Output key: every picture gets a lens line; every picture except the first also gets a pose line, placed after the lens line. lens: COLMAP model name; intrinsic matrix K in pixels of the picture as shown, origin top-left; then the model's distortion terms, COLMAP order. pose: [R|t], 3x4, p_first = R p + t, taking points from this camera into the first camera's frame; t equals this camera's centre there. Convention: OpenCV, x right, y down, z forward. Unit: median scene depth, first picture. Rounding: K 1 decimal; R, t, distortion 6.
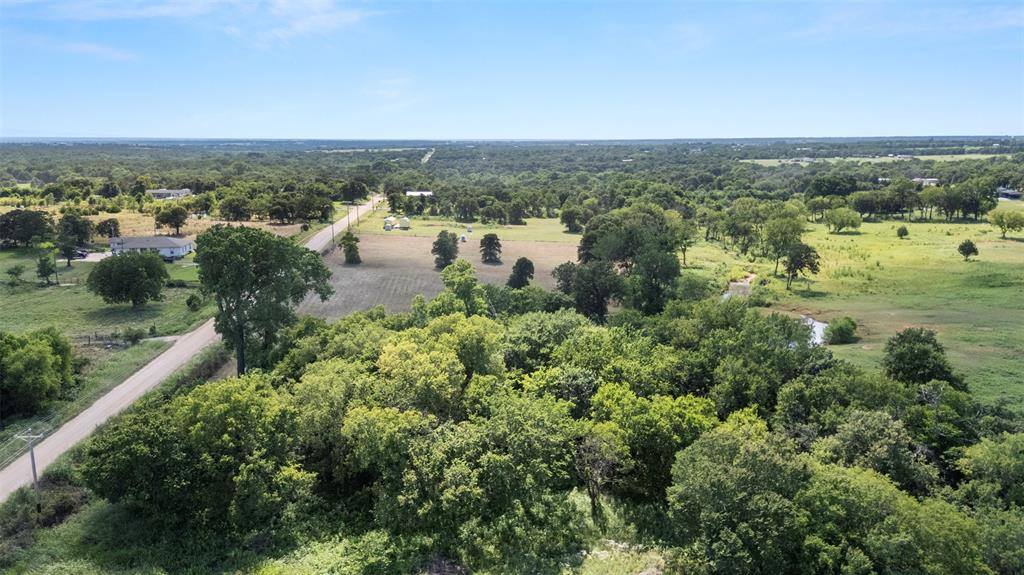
lens RADIAL K [[781.0, 0, 512.0], [0, 781.0, 287.5], [0, 0, 1]] dist [0.040727, -0.008222]
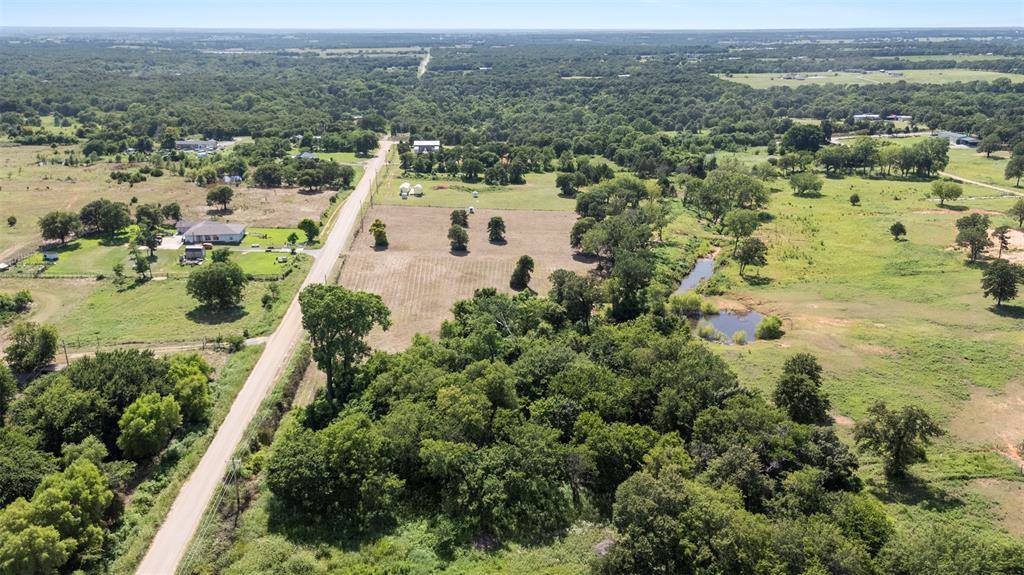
lens RADIAL K [[781.0, 0, 512.0], [0, 781.0, 287.5], [0, 0, 1]] dist [0.040727, -0.008222]
pose [[0.999980, -0.000187, 0.006340, -0.029148], [-0.000680, 0.990655, 0.136389, -0.315064], [-0.006306, -0.136391, 0.990635, -0.463499]]
